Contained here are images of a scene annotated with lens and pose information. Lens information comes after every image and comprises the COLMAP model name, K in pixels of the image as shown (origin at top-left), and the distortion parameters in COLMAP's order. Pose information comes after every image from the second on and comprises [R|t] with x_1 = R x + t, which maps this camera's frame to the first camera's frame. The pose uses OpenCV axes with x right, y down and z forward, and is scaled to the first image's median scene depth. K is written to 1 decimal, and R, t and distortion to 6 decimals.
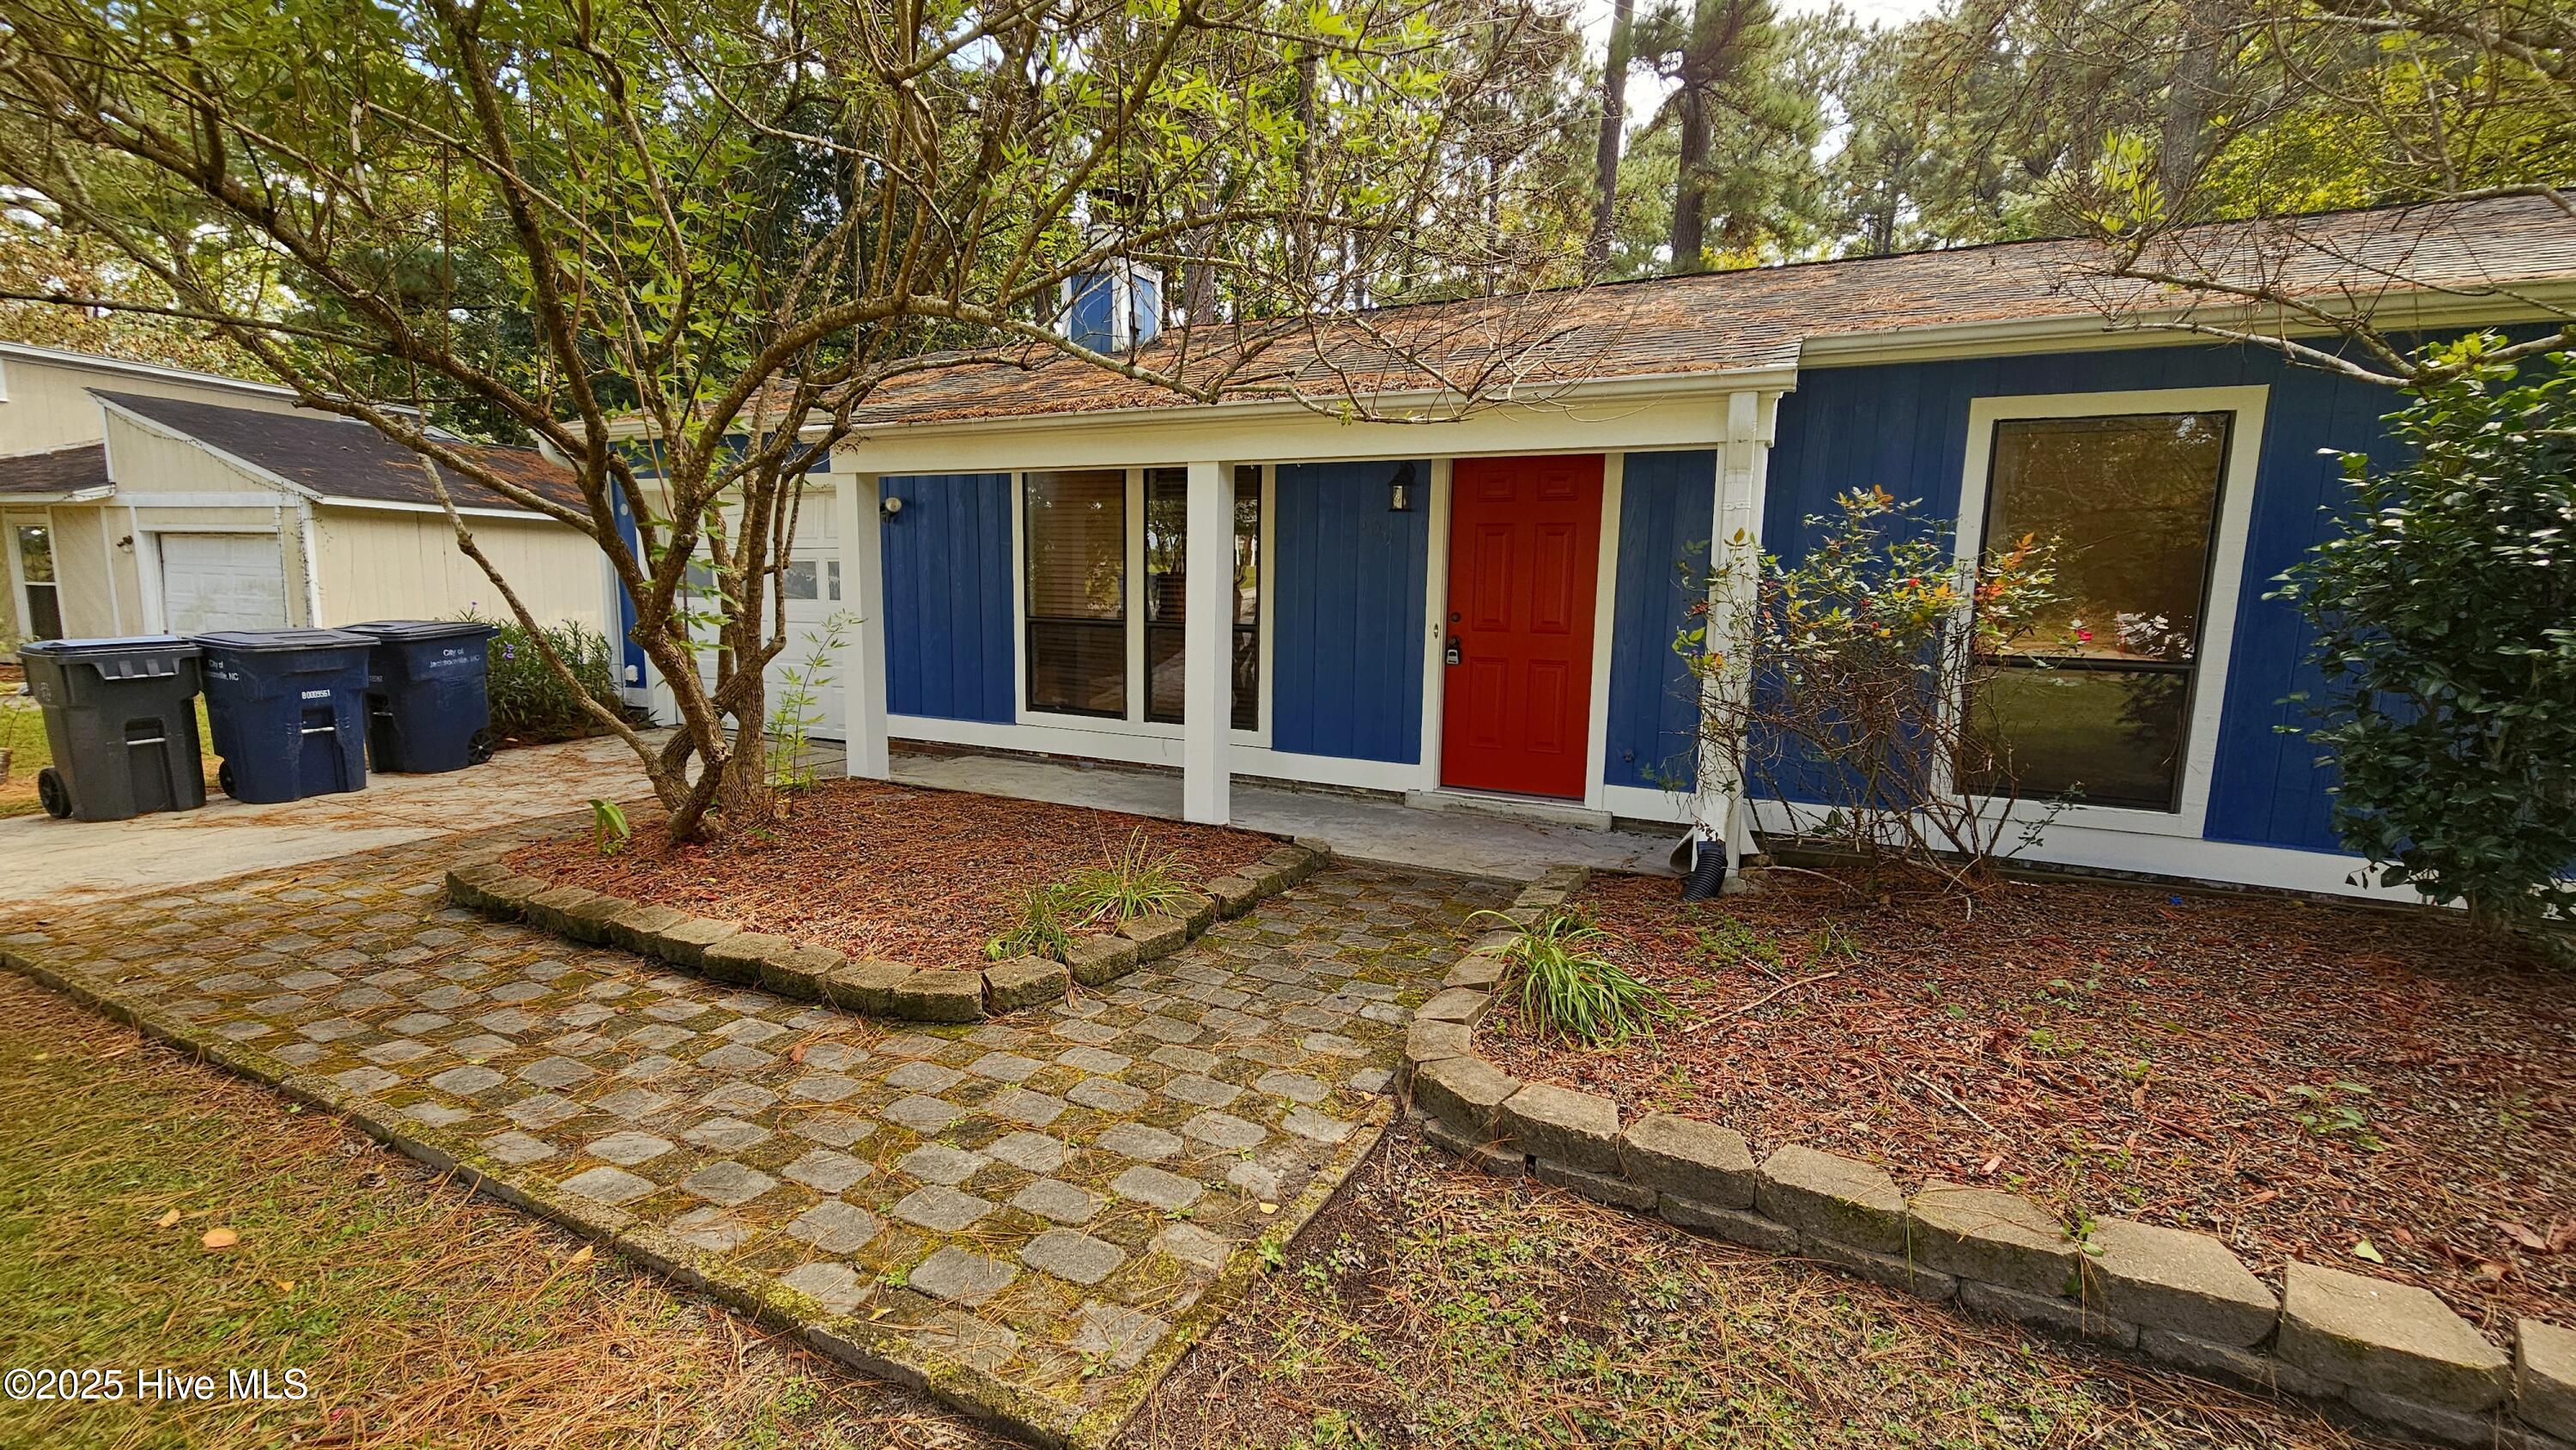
lens RADIAL K [[1061.9, 0, 1287.6], [0, 1061.9, 740.8], [0, 0, 1]] dist [-0.000839, -0.000083]
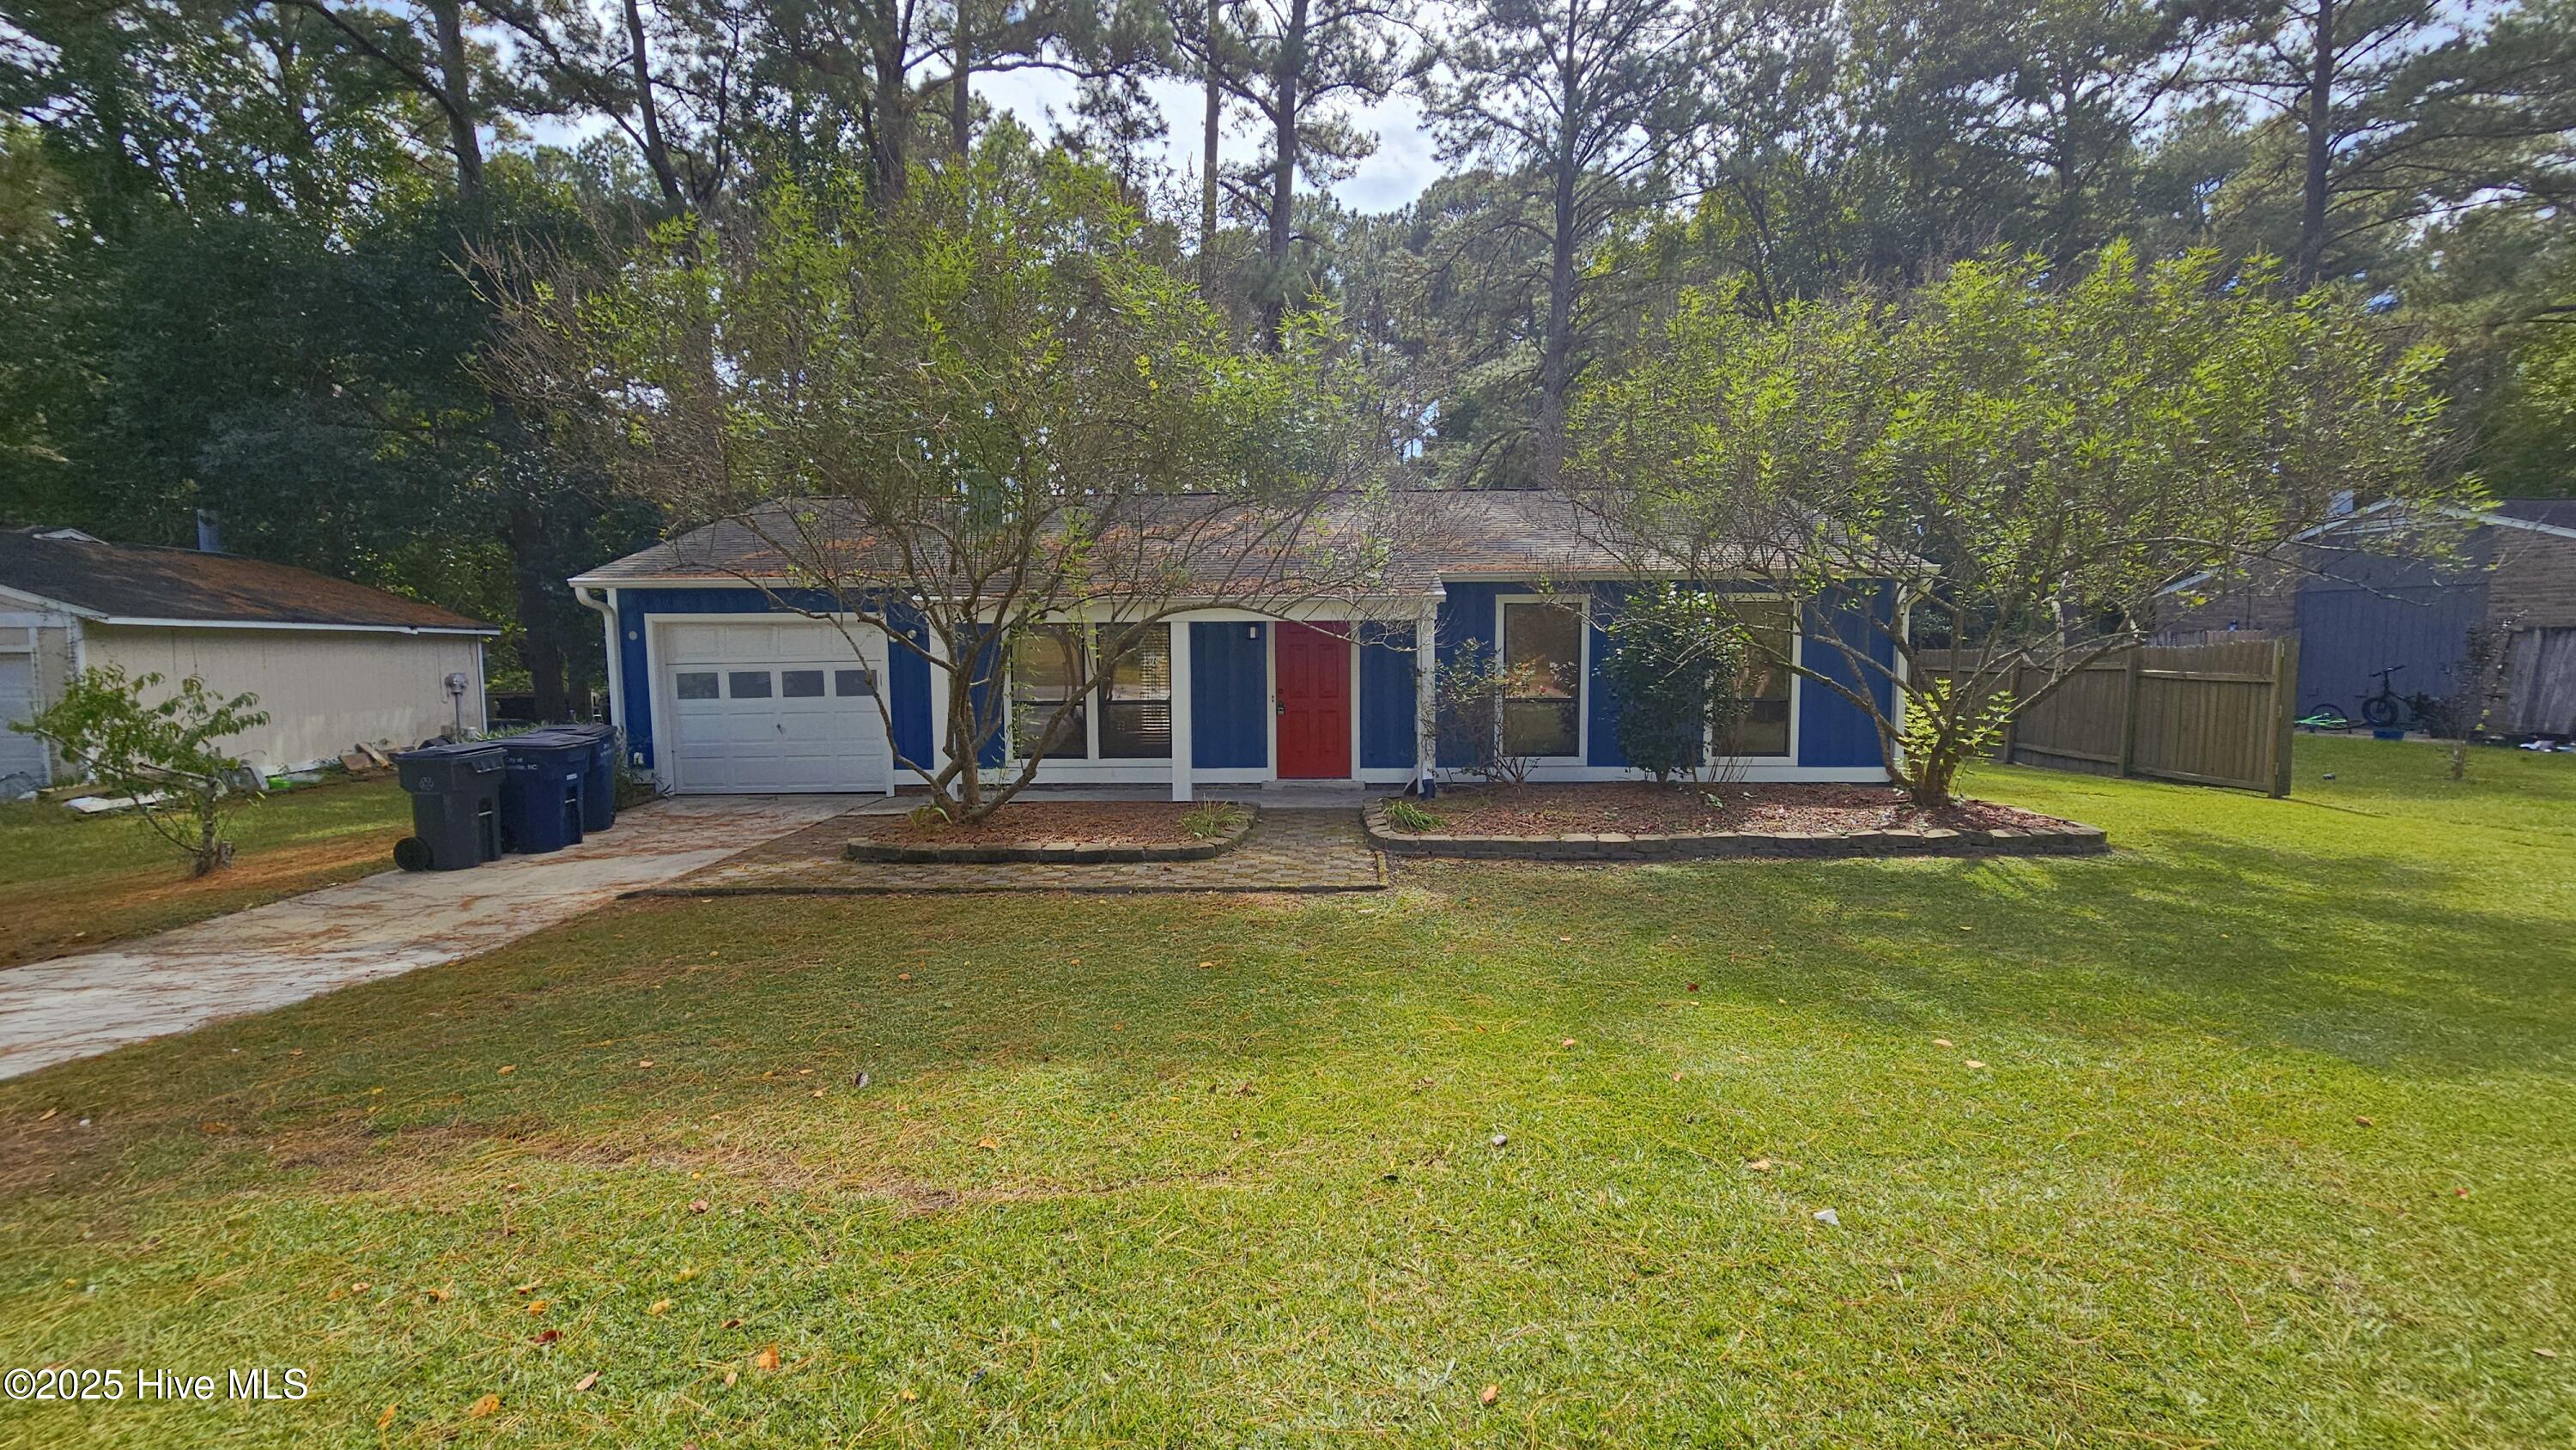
lens RADIAL K [[1061.9, 0, 1287.6], [0, 1061.9, 740.8], [0, 0, 1]] dist [-0.000839, -0.000083]
pose [[0.913351, -0.062581, 0.402336, -0.629764], [0.085586, 0.995550, -0.039437, 0.054120], [-0.398078, 0.070454, 0.914642, -0.806673]]
